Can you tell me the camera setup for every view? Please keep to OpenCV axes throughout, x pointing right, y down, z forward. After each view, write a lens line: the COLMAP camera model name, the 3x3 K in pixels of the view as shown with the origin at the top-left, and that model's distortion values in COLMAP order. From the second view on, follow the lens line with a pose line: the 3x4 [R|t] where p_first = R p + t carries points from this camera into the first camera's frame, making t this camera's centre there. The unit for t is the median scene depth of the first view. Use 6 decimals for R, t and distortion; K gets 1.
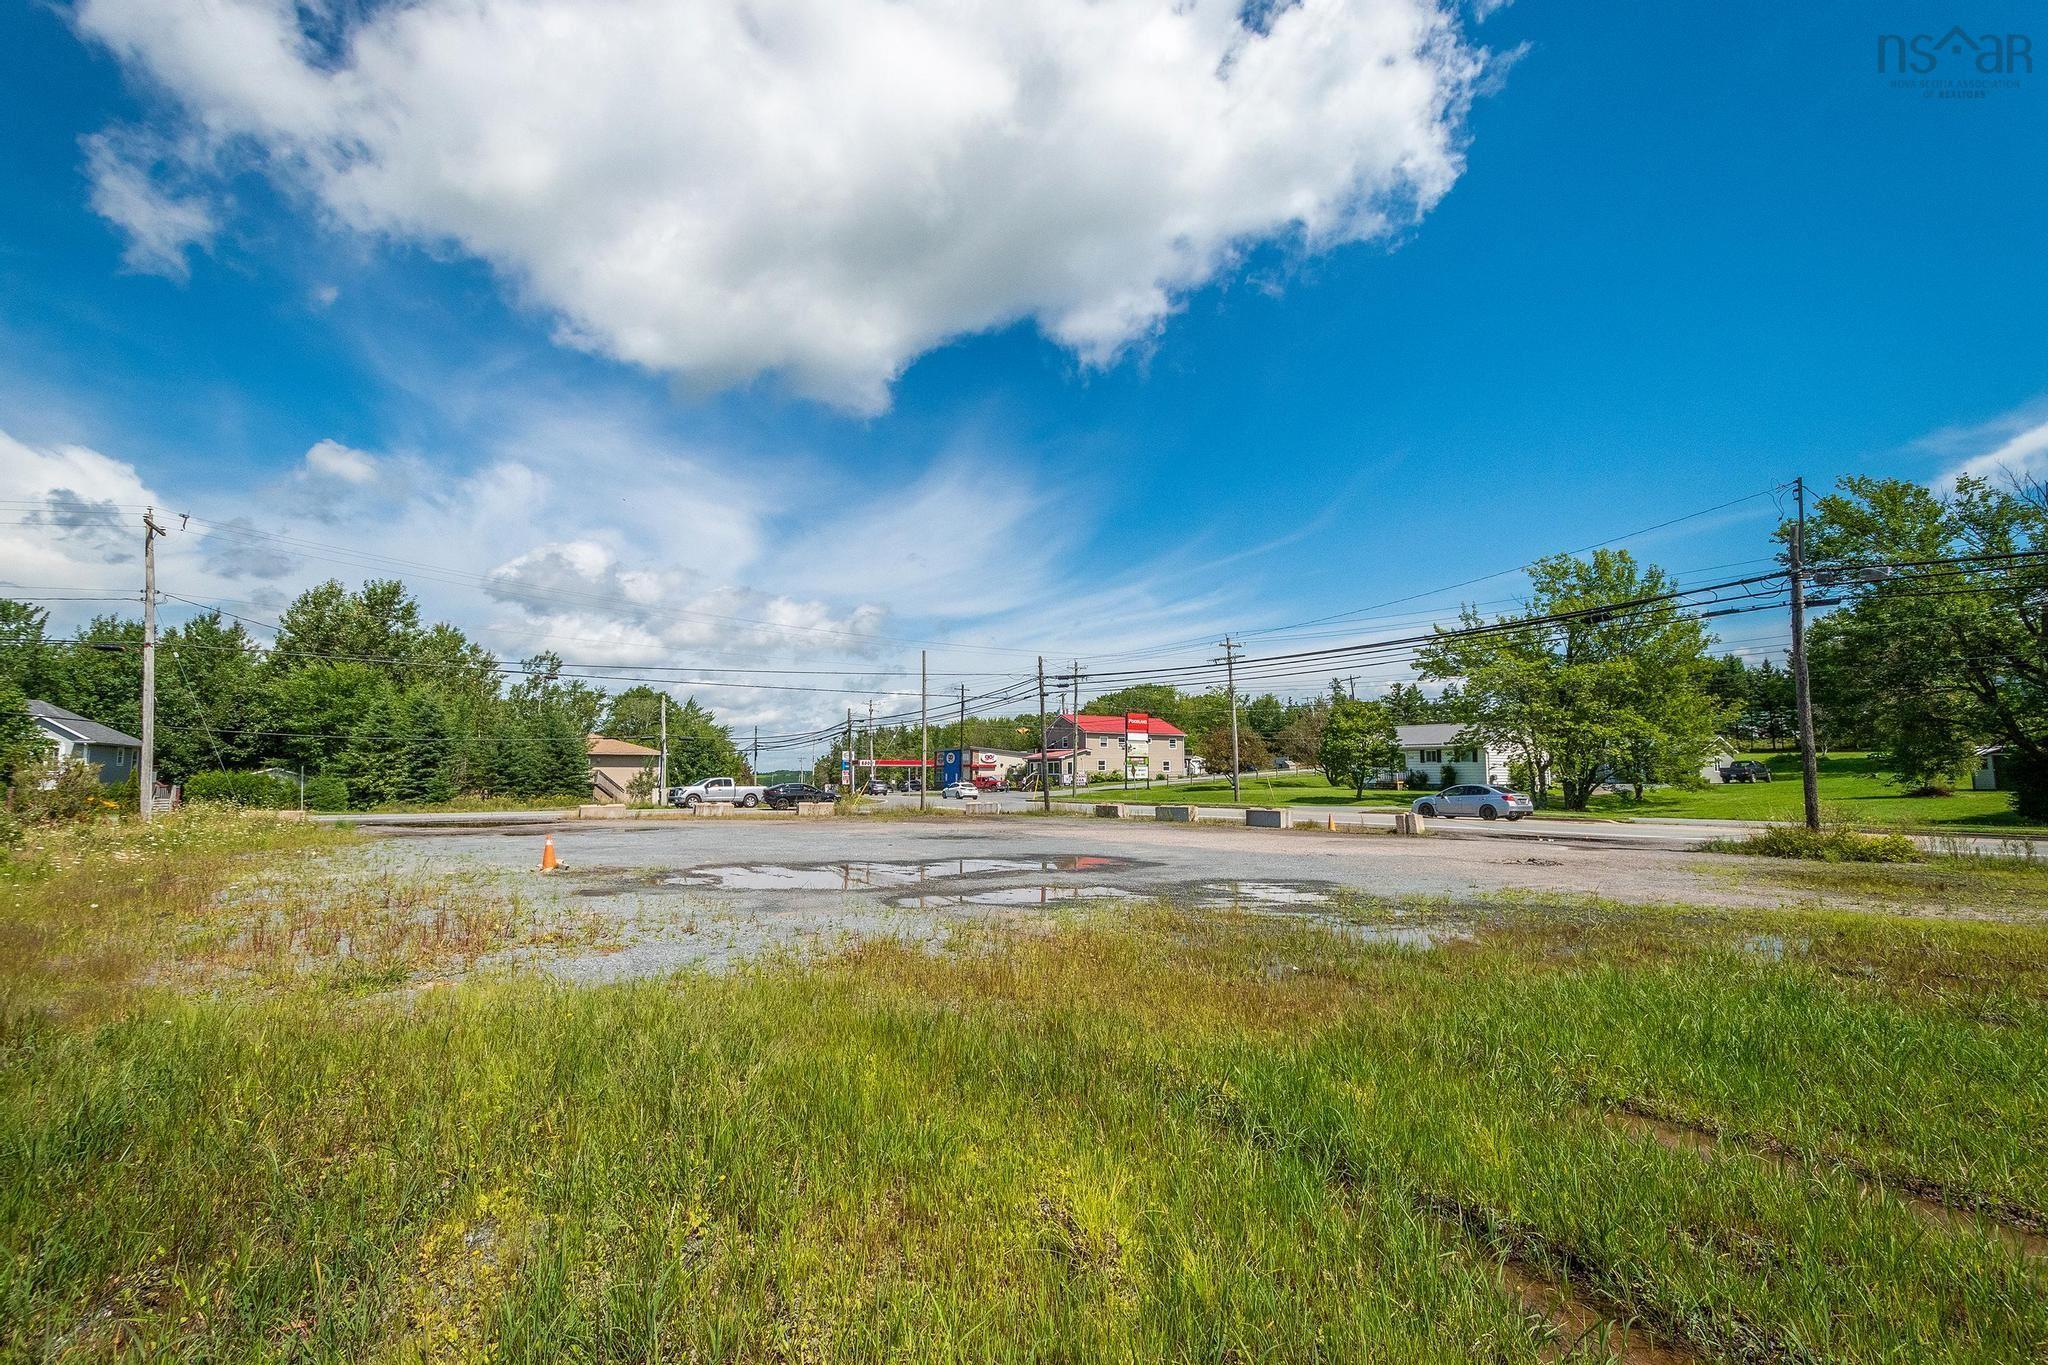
lens RADIAL K [[899.5, 0, 1030.4], [0, 899.5, 718.9], [0, 0, 1]] dist [0.019271, -0.004669]
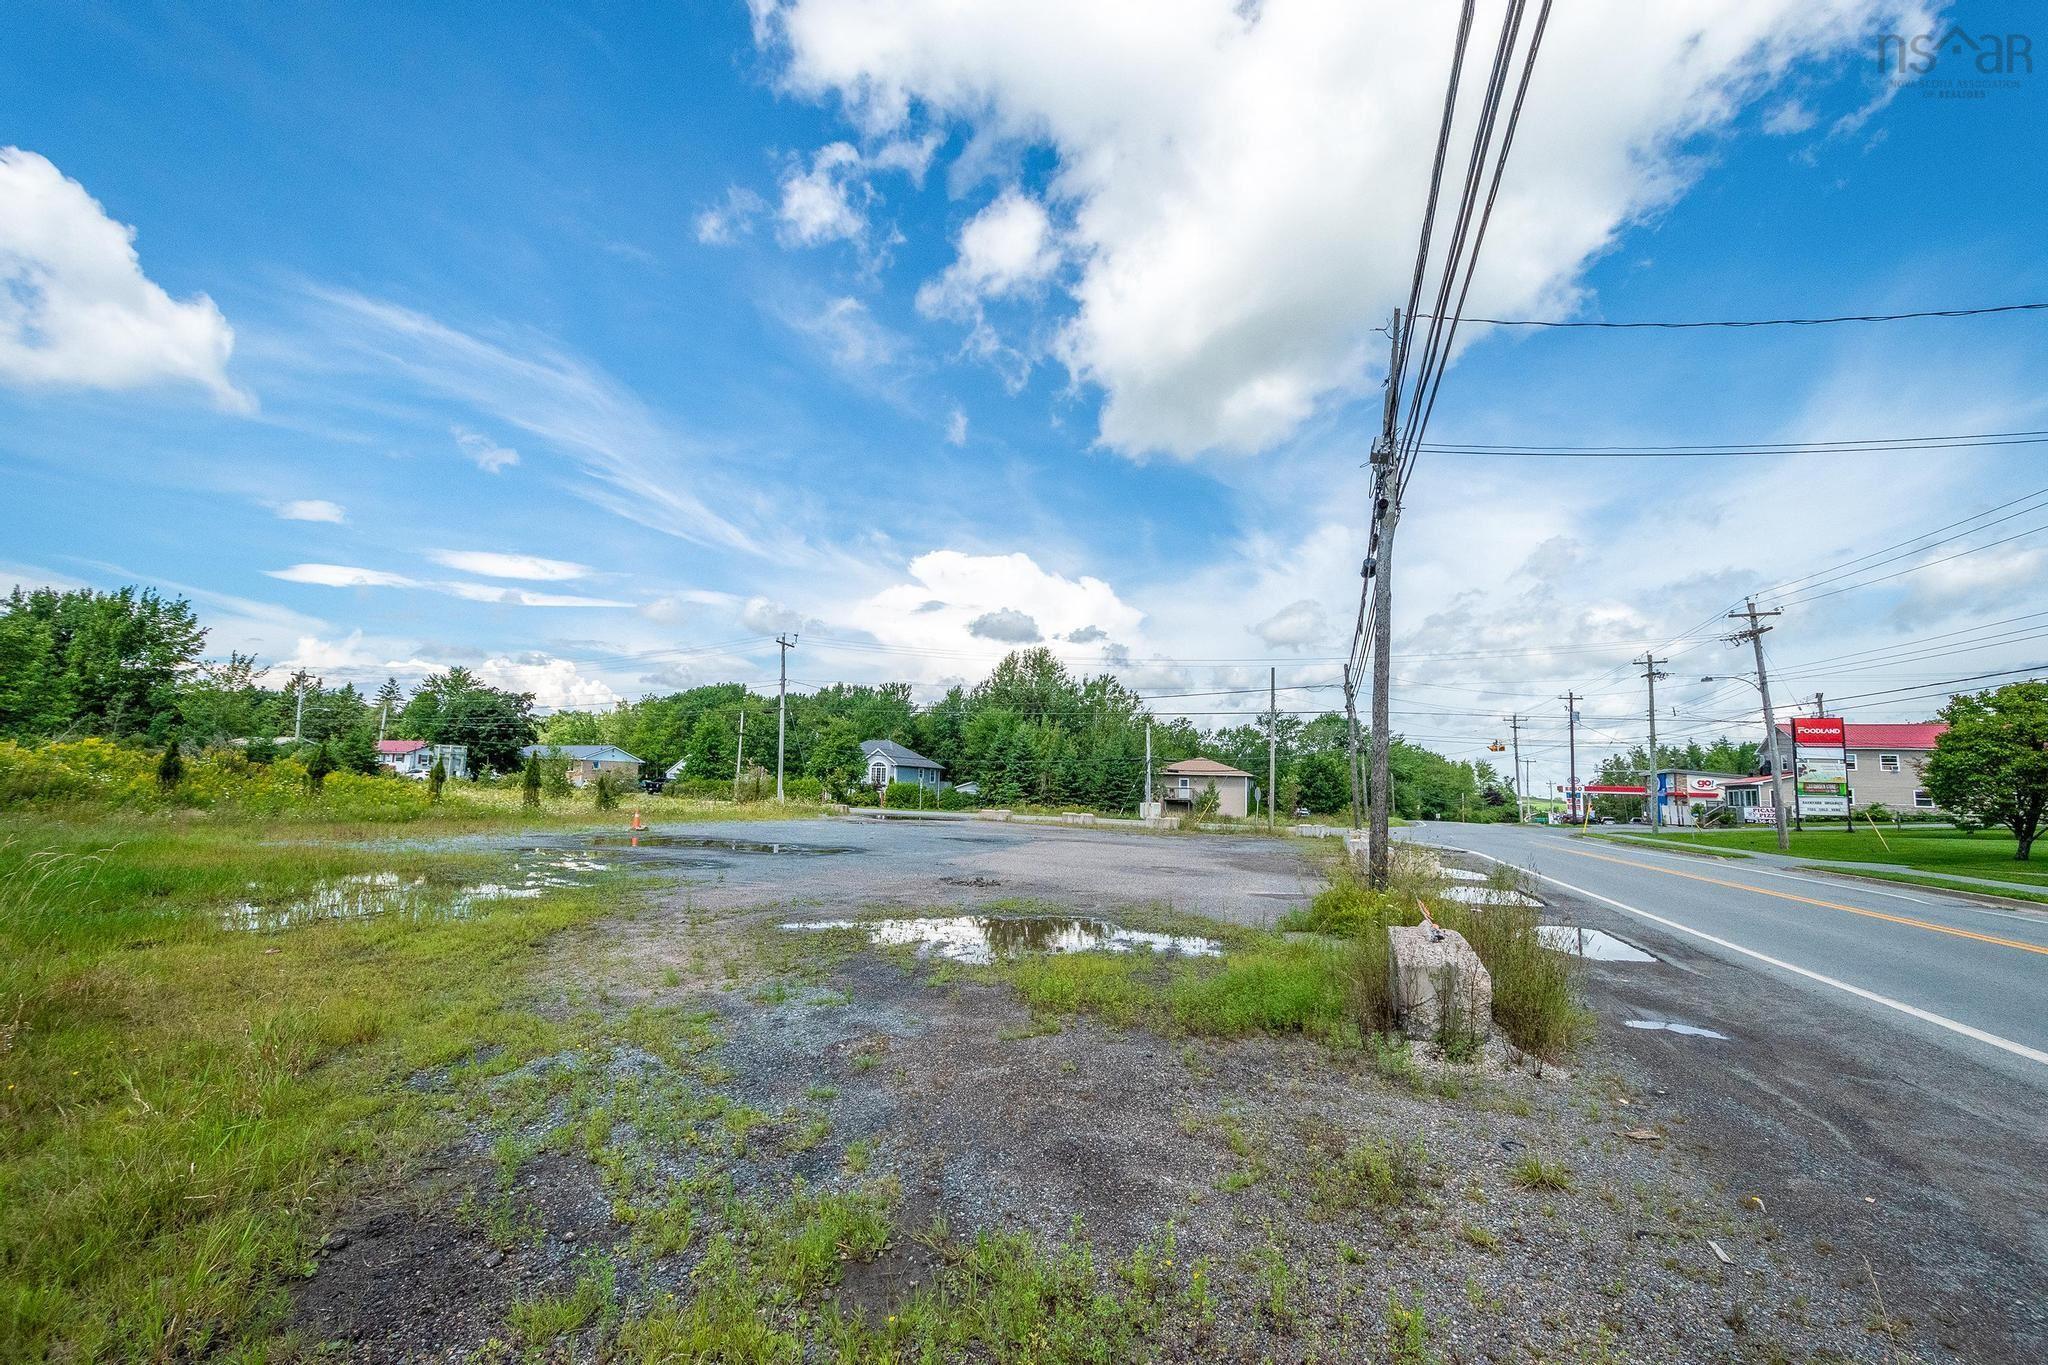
lens RADIAL K [[902.4, 0, 1050.9], [0, 902.4, 694.9], [0, 0, 1]] dist [-0.002821, -0.001209]
pose [[0.587113, -0.068955, -0.806563, 0.504993], [0.026284, 0.997464, -0.066143, 0.008705], [0.809078, 0.017634, 0.587437, 0.225844]]
